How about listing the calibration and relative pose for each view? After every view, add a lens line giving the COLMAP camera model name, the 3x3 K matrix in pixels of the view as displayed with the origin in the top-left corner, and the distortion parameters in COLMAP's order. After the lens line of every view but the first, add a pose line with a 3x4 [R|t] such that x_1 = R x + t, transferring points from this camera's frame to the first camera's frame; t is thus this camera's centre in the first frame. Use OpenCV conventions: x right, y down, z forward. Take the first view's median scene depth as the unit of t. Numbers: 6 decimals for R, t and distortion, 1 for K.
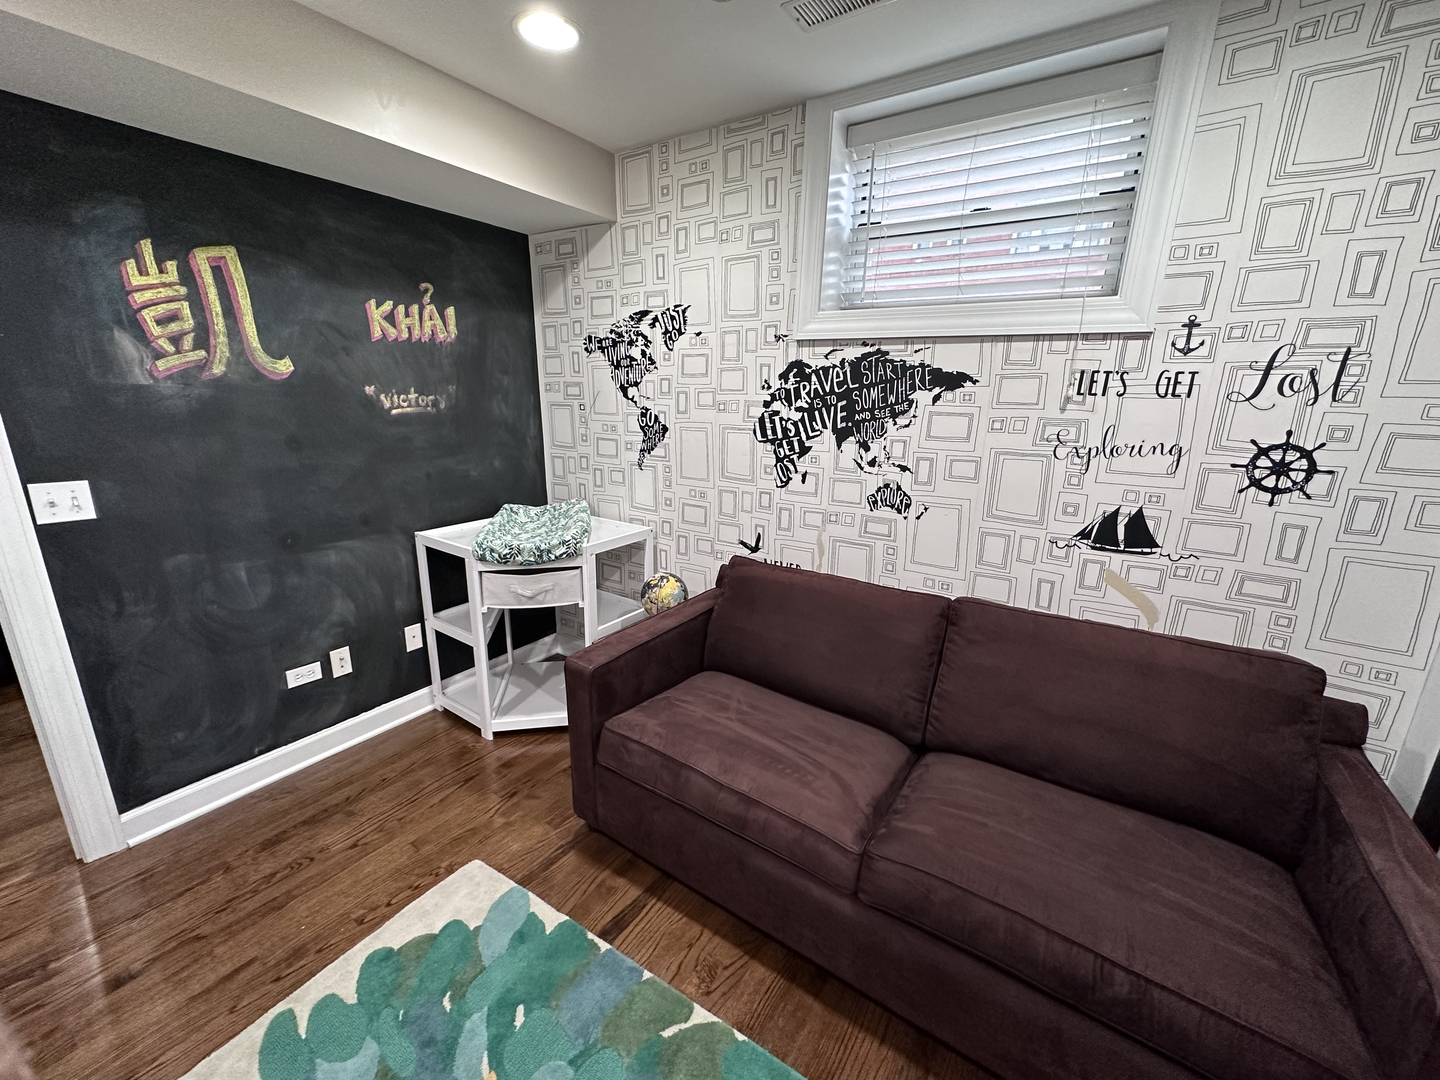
lens RADIAL K [[570.4, 0, 720.0], [0, 570.4, 540.0], [0, 0, 1]] dist [0.000964, 0.000288]
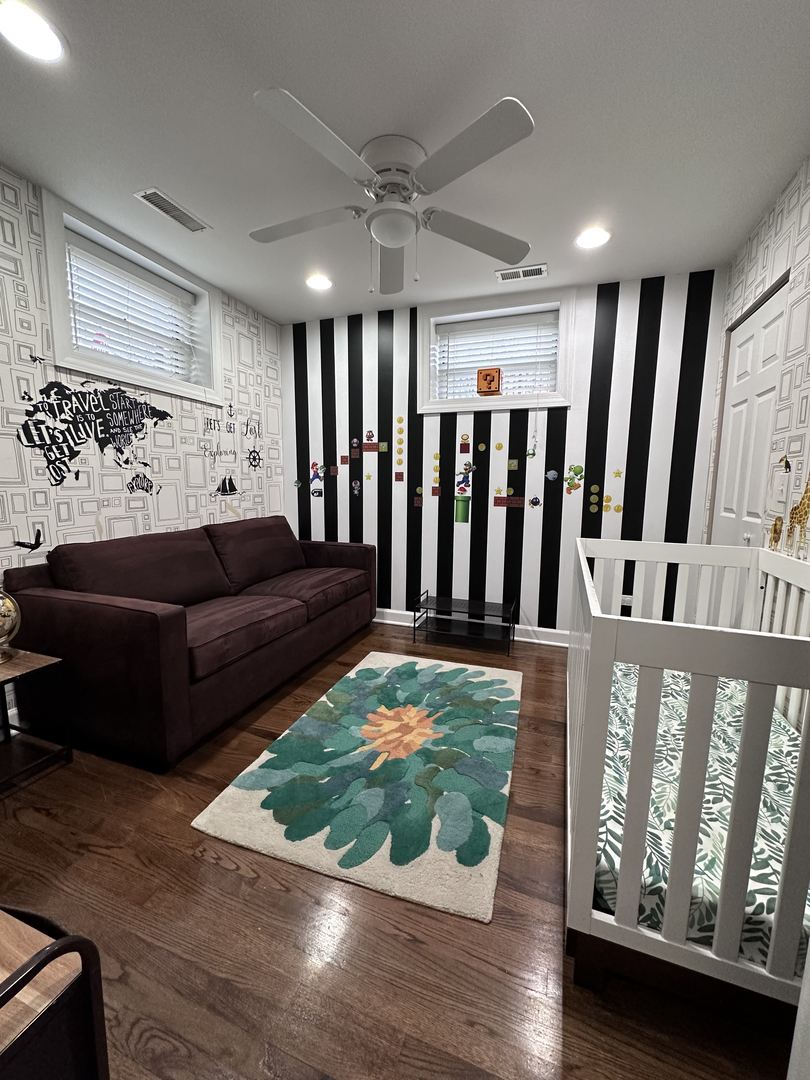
lens RADIAL K [[427.8, 0, 405.0], [0, 427.8, 540.0], [0, 0, 1]] dist [0.000964, 0.000288]
pose [[-0.240174, -0.152081, 0.958743, -1.037055], [0.230788, 0.950387, 0.208571, -0.002108], [-0.942896, 0.271360, -0.193160, 0.564813]]
